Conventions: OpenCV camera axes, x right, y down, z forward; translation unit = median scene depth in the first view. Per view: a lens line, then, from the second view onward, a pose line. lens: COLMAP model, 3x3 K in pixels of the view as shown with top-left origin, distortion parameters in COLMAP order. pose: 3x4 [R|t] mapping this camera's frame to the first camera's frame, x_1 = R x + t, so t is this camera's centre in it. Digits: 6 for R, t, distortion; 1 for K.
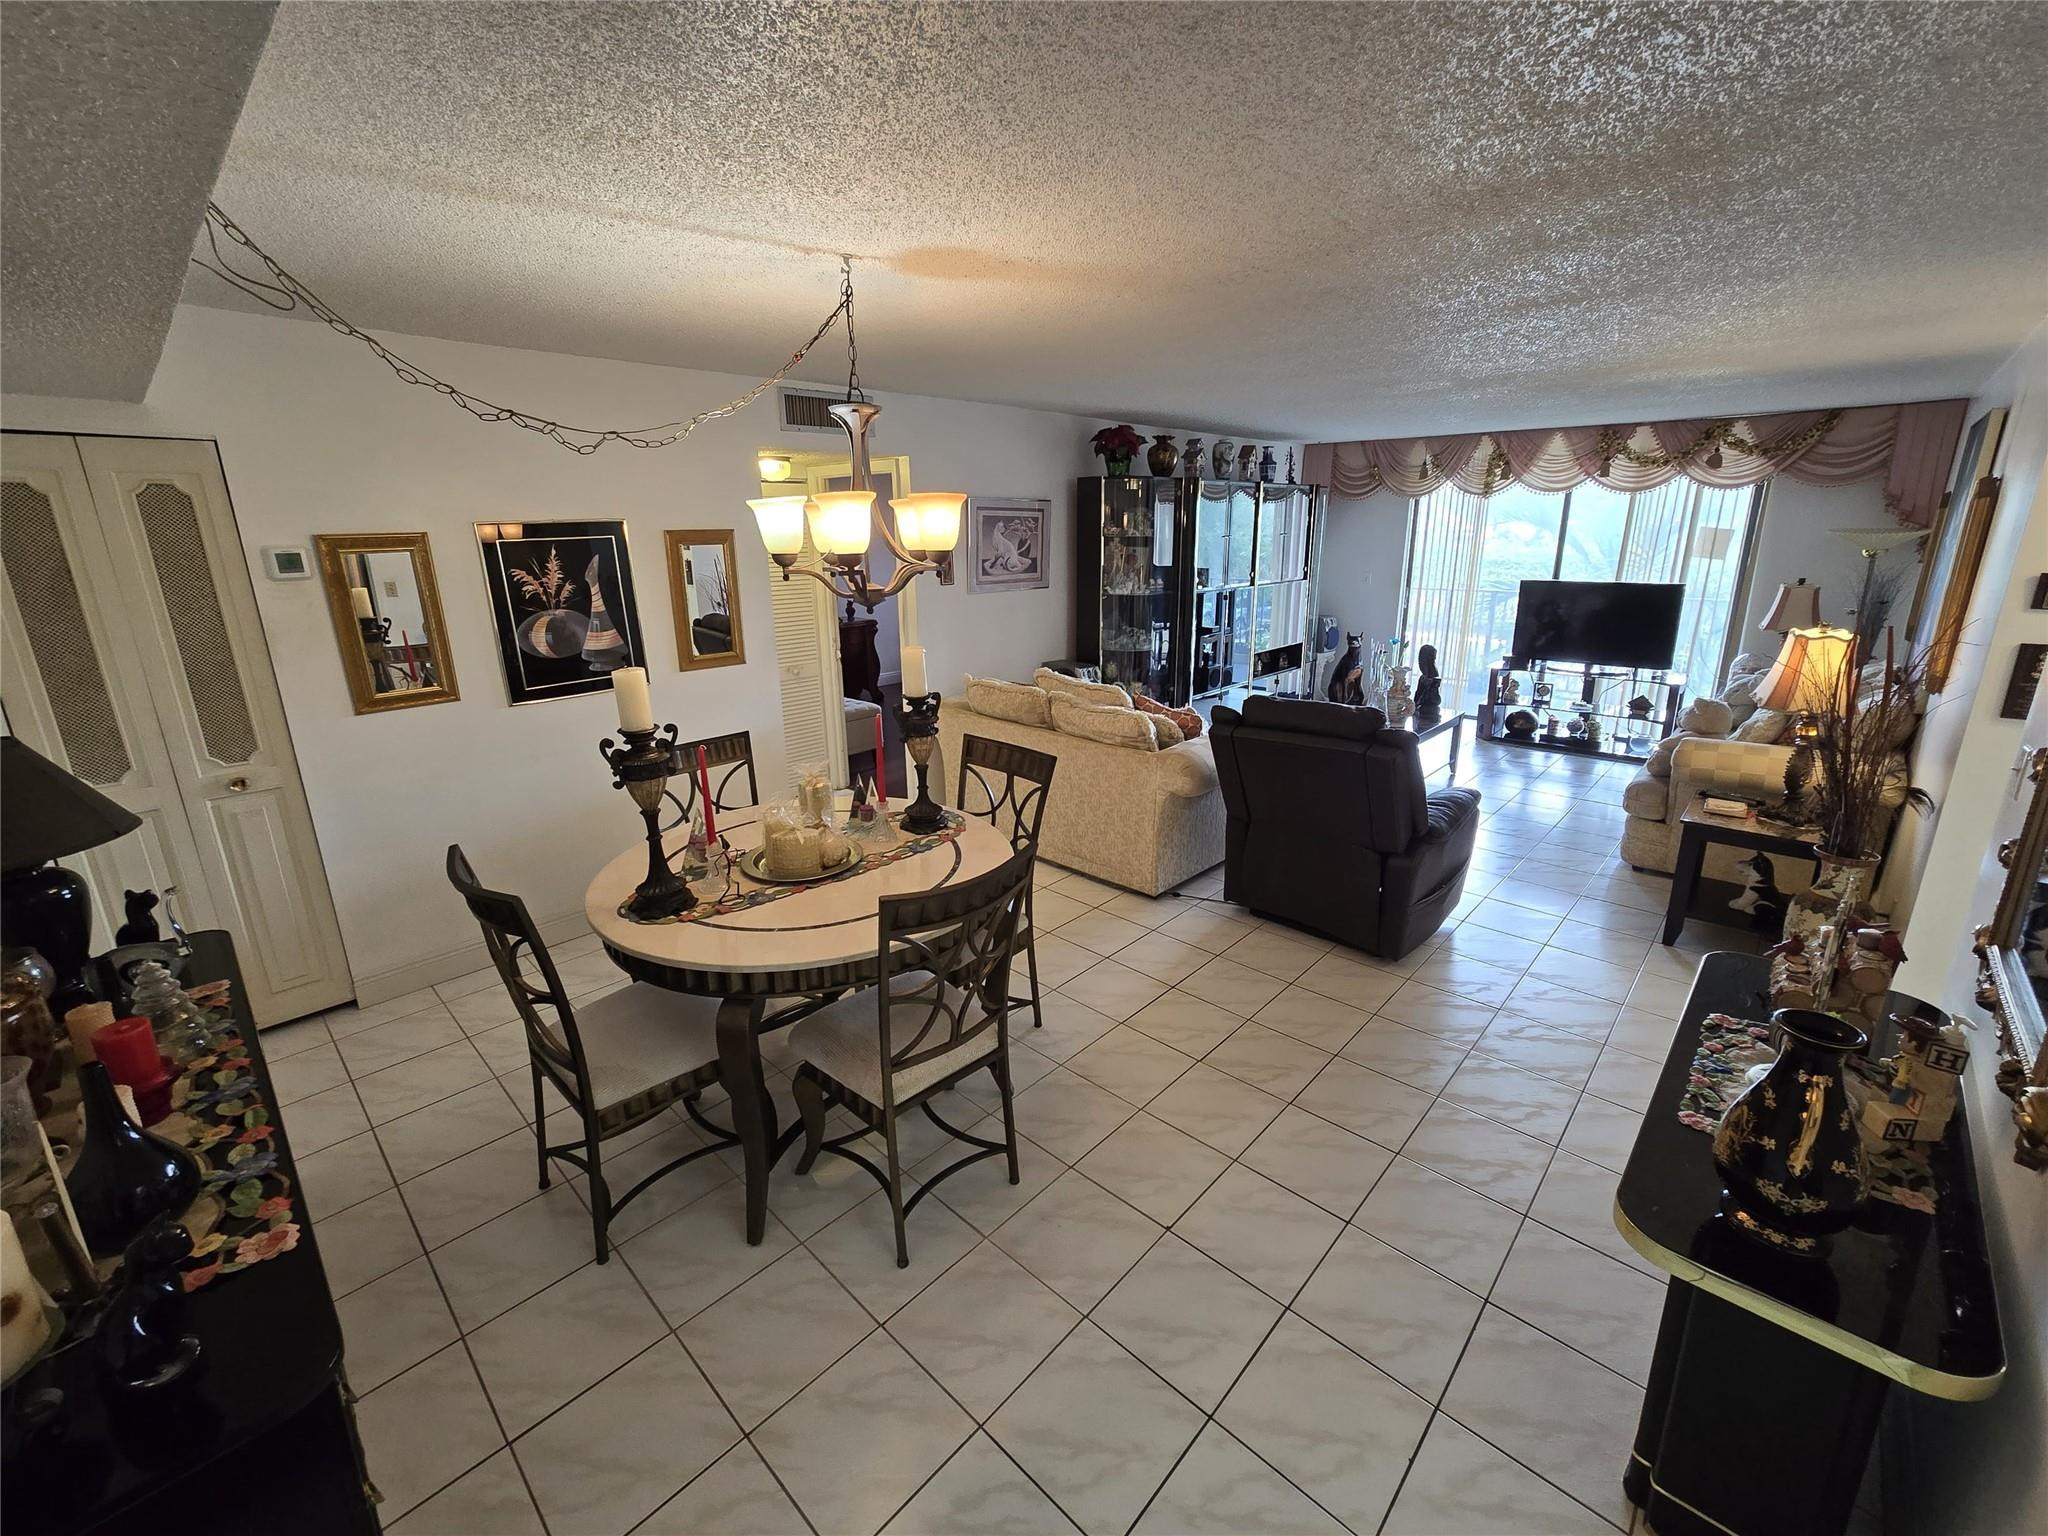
lens RADIAL K [[846.8, 0, 1033.0], [0, 846.8, 760.2], [0, 0, 1]] dist [-0.000591, 0.001050]
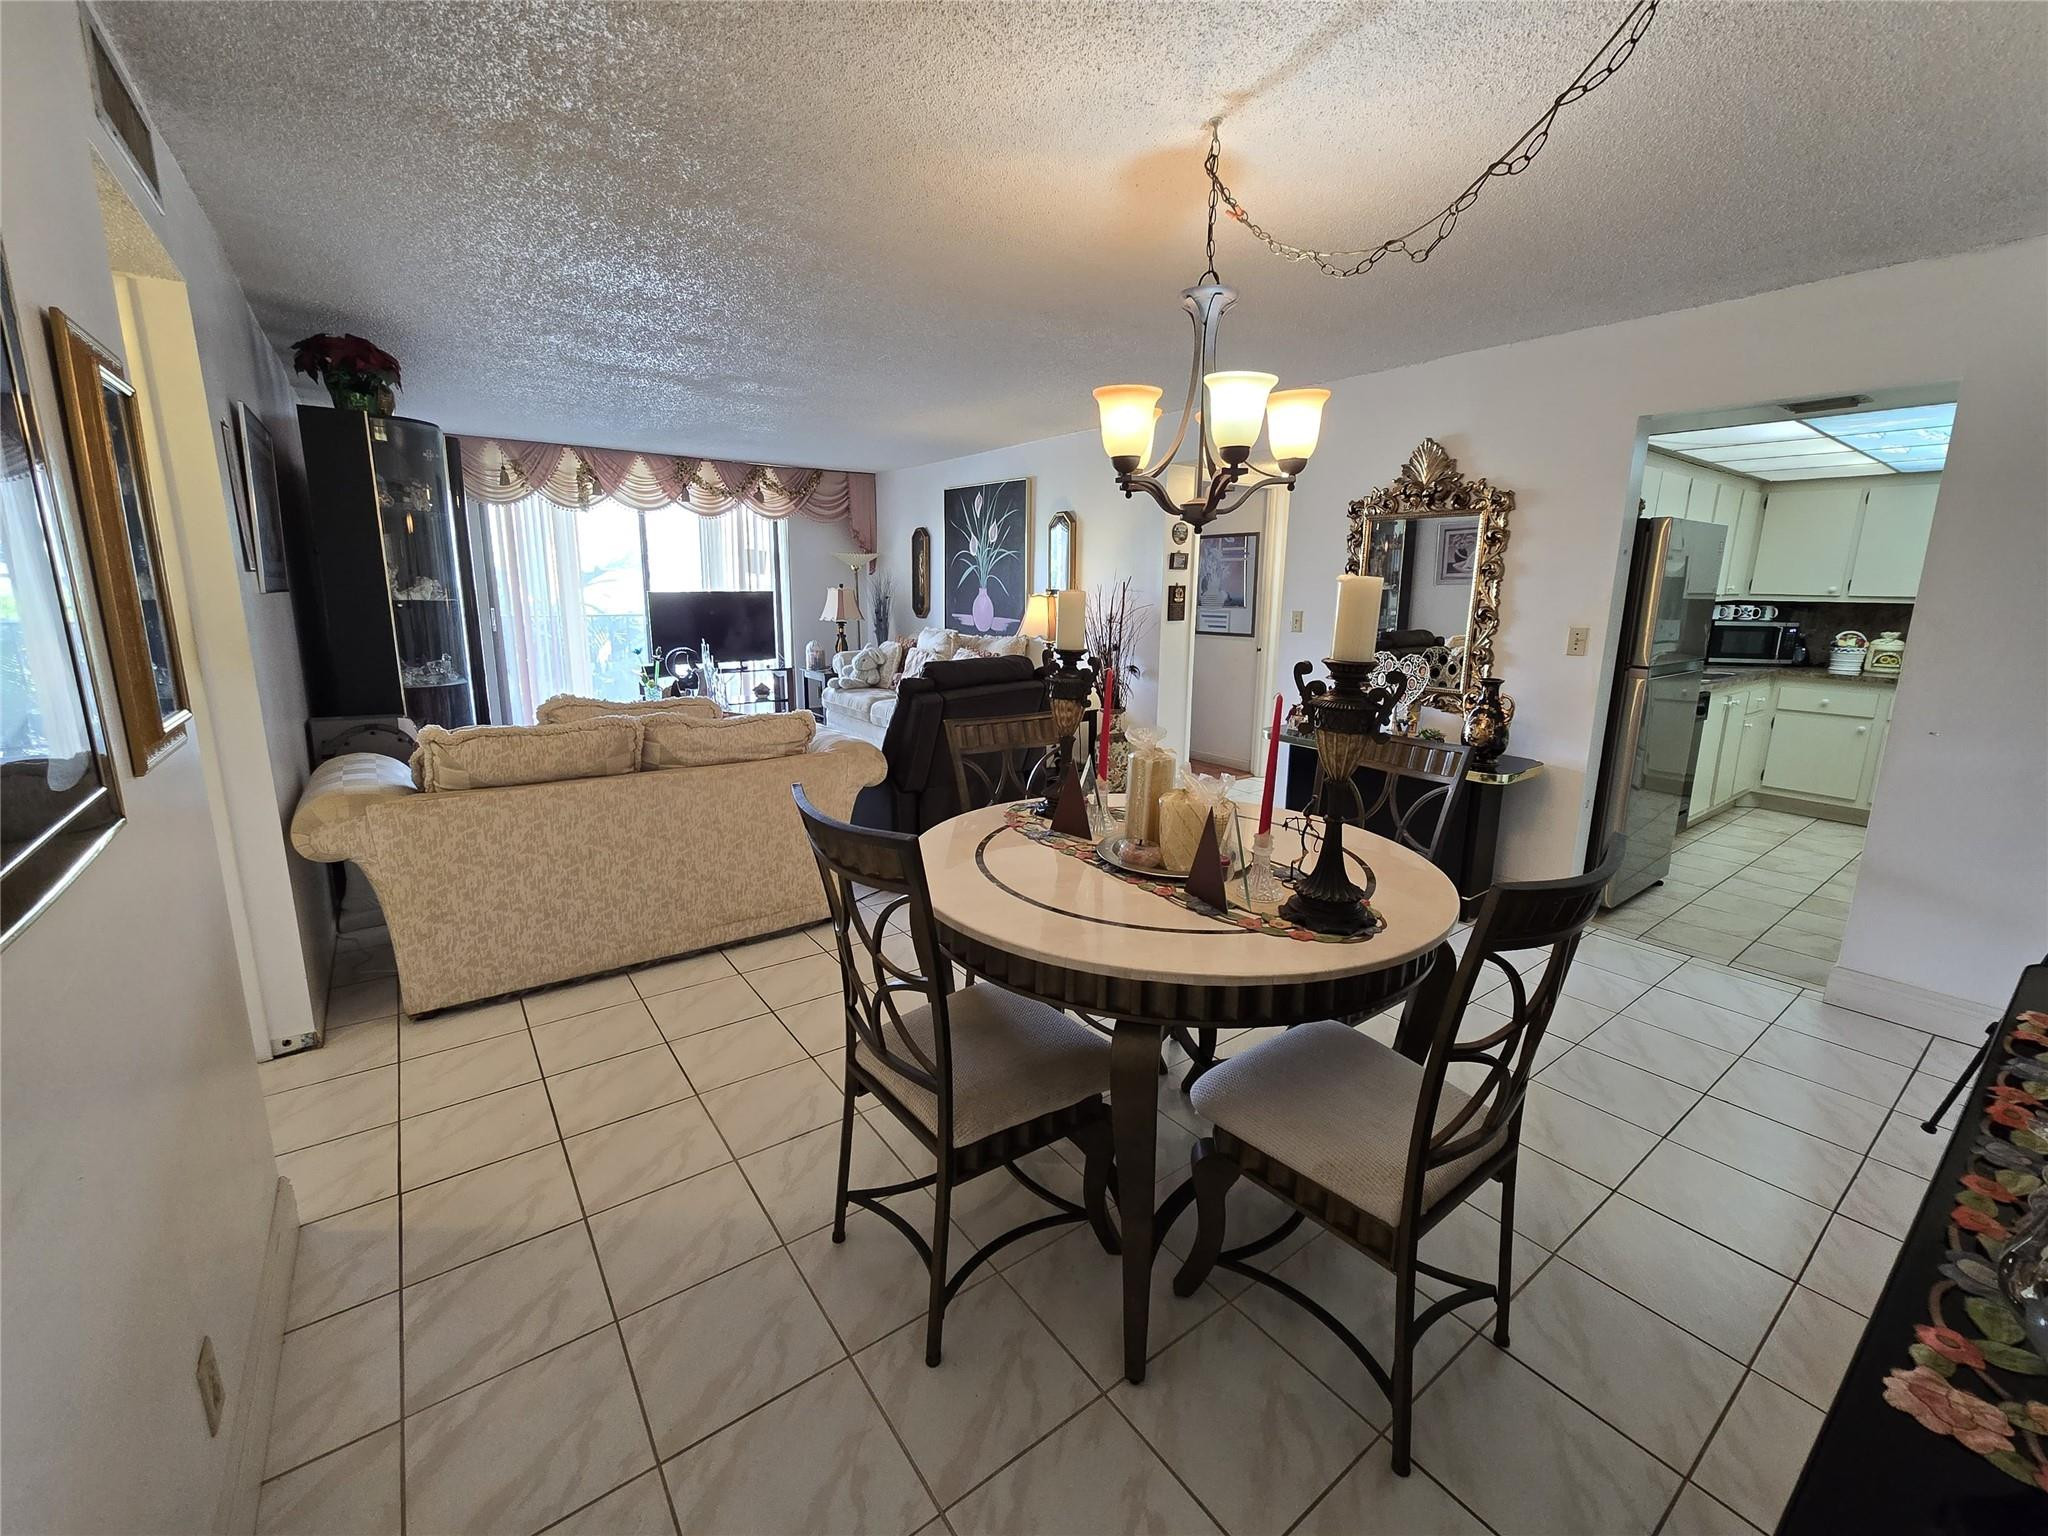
lens RADIAL K [[846.8, 0, 1027.1], [0, 846.8, 761.2], [0, 0, 1]] dist [-0.000591, 0.001050]
pose [[0.169622, -0.192475, 0.966531, -0.456857], [0.251404, 0.956745, 0.146406, -0.054070], [-0.952903, 0.218156, 0.210674, 0.429919]]
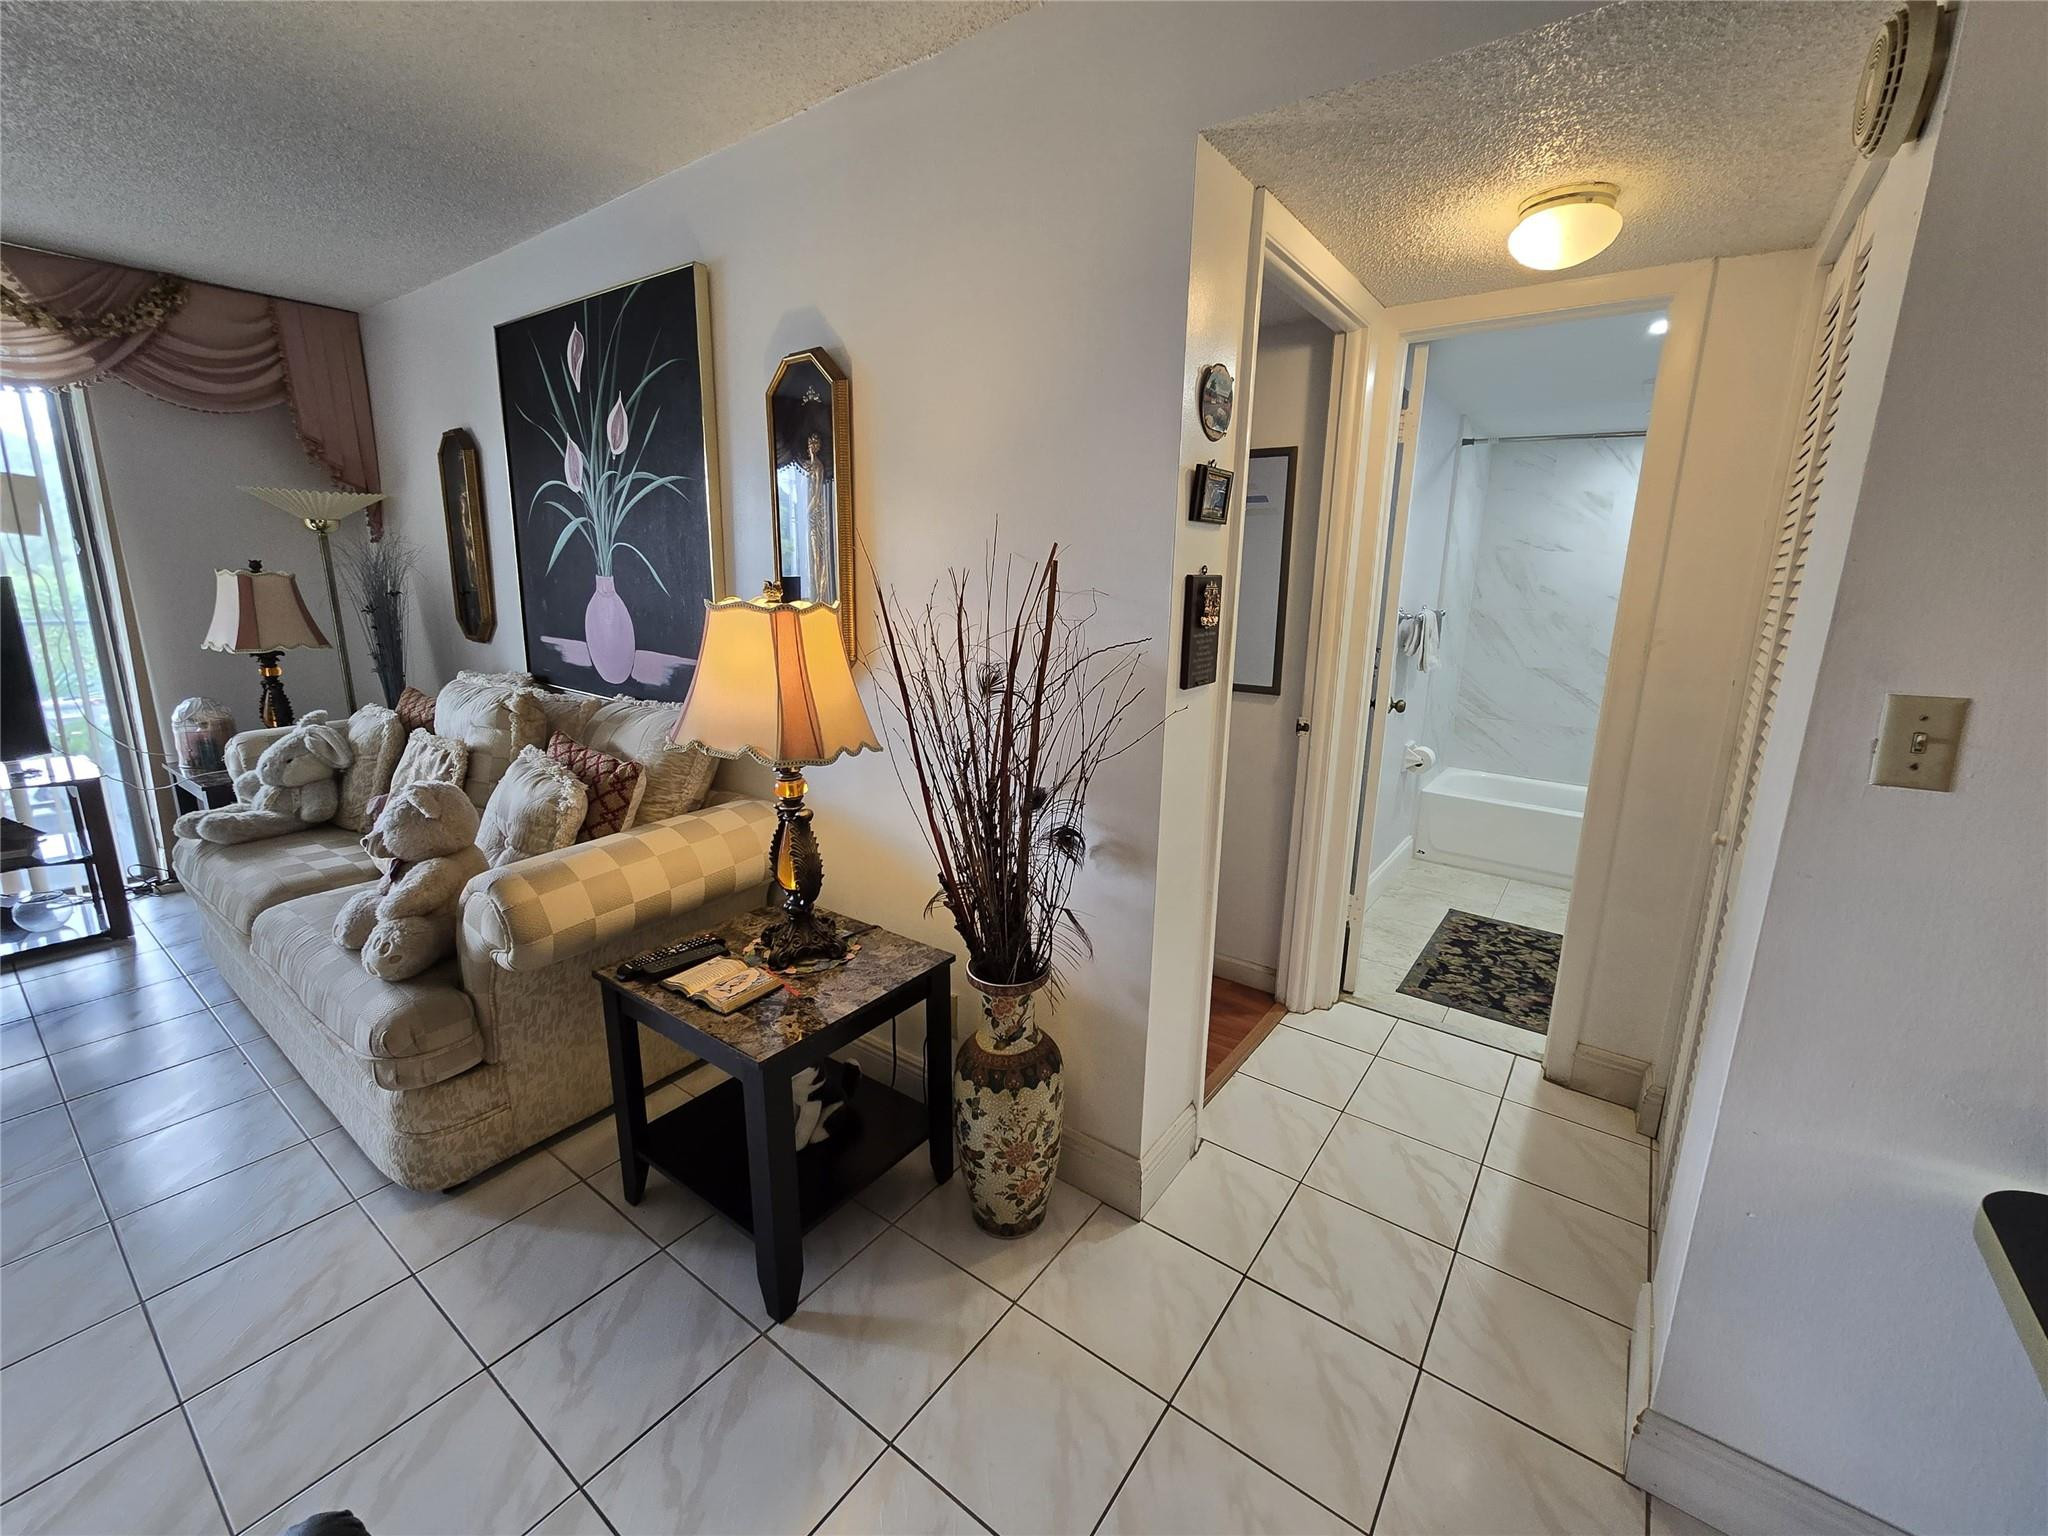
lens RADIAL K [[846.8, 0, 1027.9], [0, 846.8, 742.9], [0, 0, 1]] dist [-0.000591, 0.001050]
pose [[-0.126522, -0.195308, 0.972547, 0.222629], [0.247233, 0.943277, 0.221594, -0.086363], [-0.960660, 0.268482, -0.071058, 0.519502]]
